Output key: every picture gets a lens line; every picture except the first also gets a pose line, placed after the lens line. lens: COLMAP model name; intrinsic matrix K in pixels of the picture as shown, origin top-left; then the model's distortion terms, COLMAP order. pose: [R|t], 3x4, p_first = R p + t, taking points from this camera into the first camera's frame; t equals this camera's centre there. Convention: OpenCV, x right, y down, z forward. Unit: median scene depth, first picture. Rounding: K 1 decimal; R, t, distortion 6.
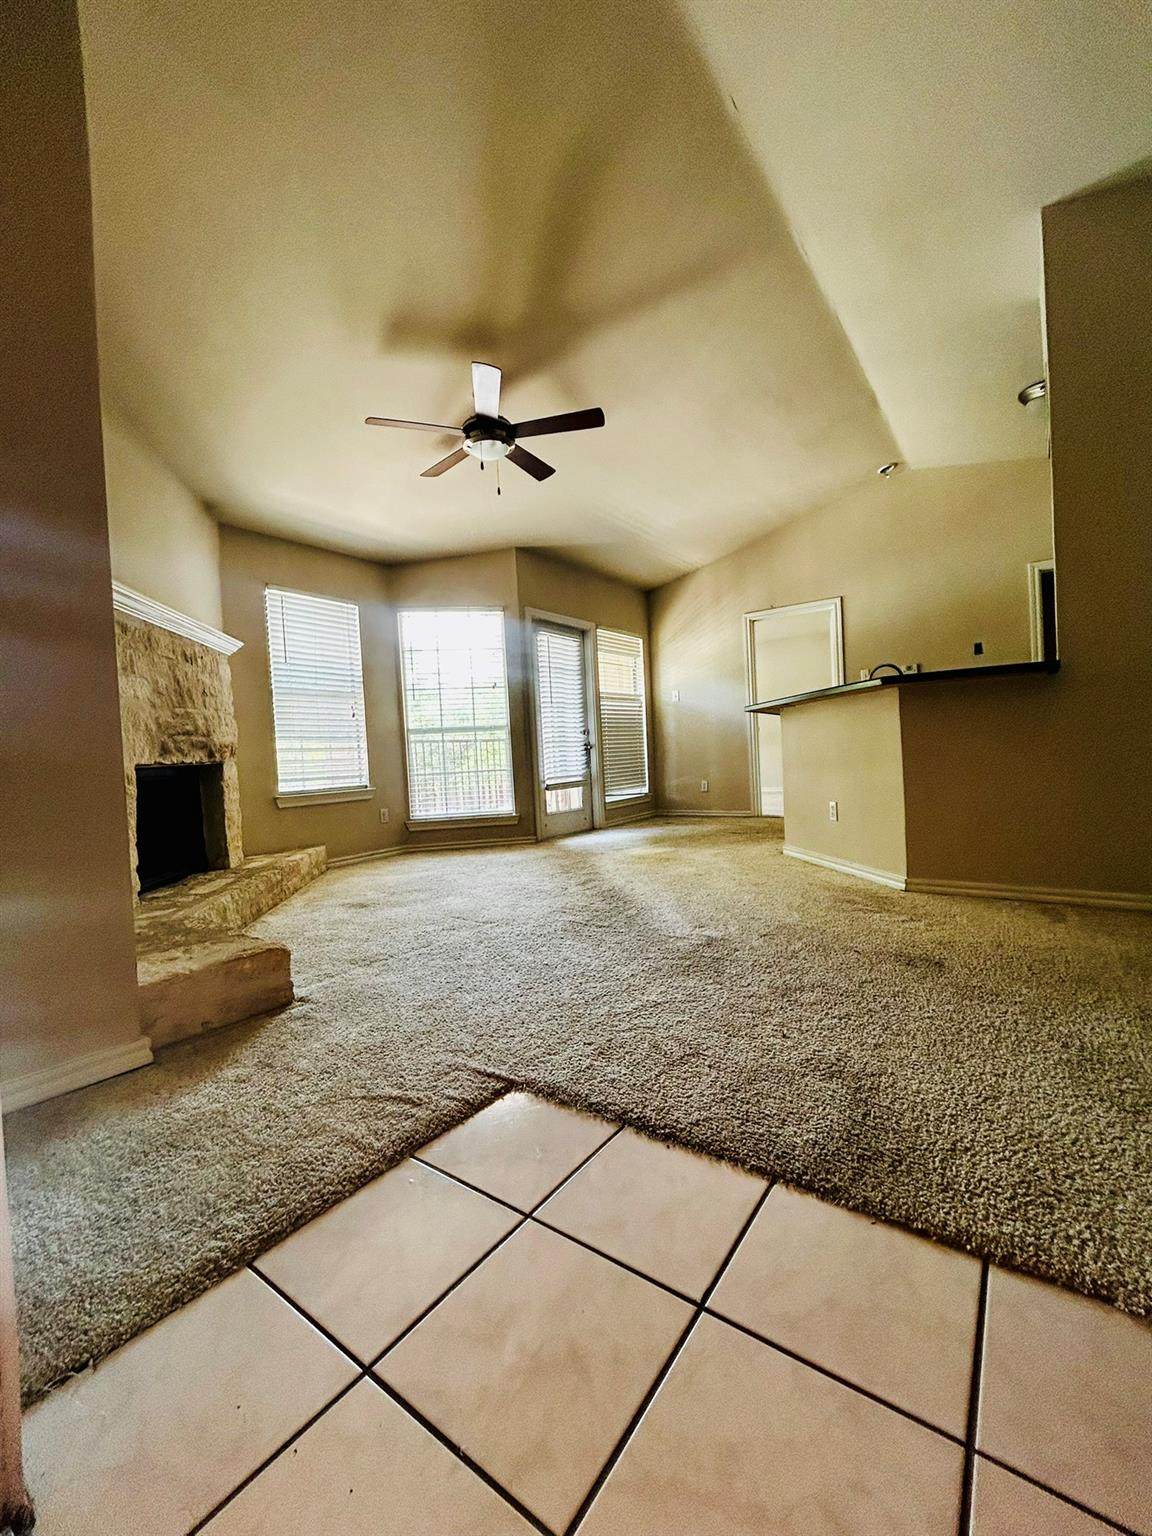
lens RADIAL K [[619.0, 0, 576.0], [0, 619.0, 768.0], [0, 0, 1]] dist [0.001058, 0.000109]
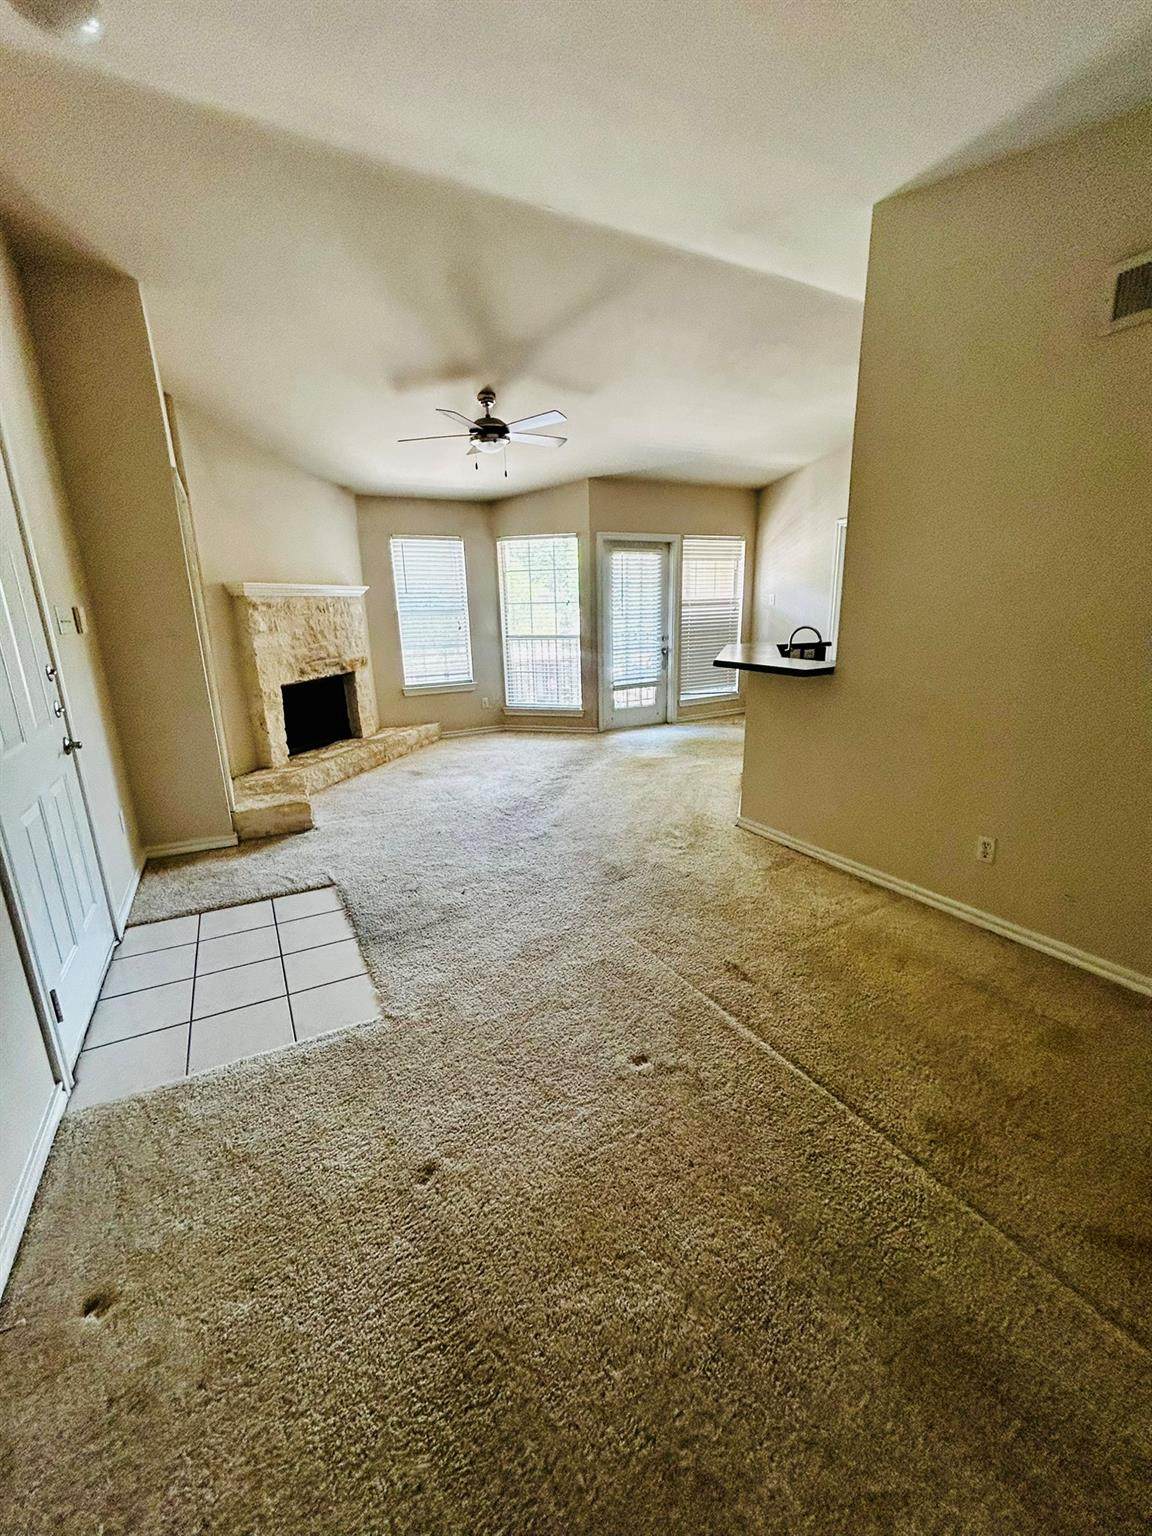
lens RADIAL K [[619.0, 0, 576.0], [0, 619.0, 768.0], [0, 0, 1]] dist [0.001058, 0.000109]
pose [[0.907677, 0.134721, -0.397458, 0.438645], [-0.030965, 0.965991, 0.256714, -0.142246], [0.418526, -0.220706, 0.880980, -0.145310]]
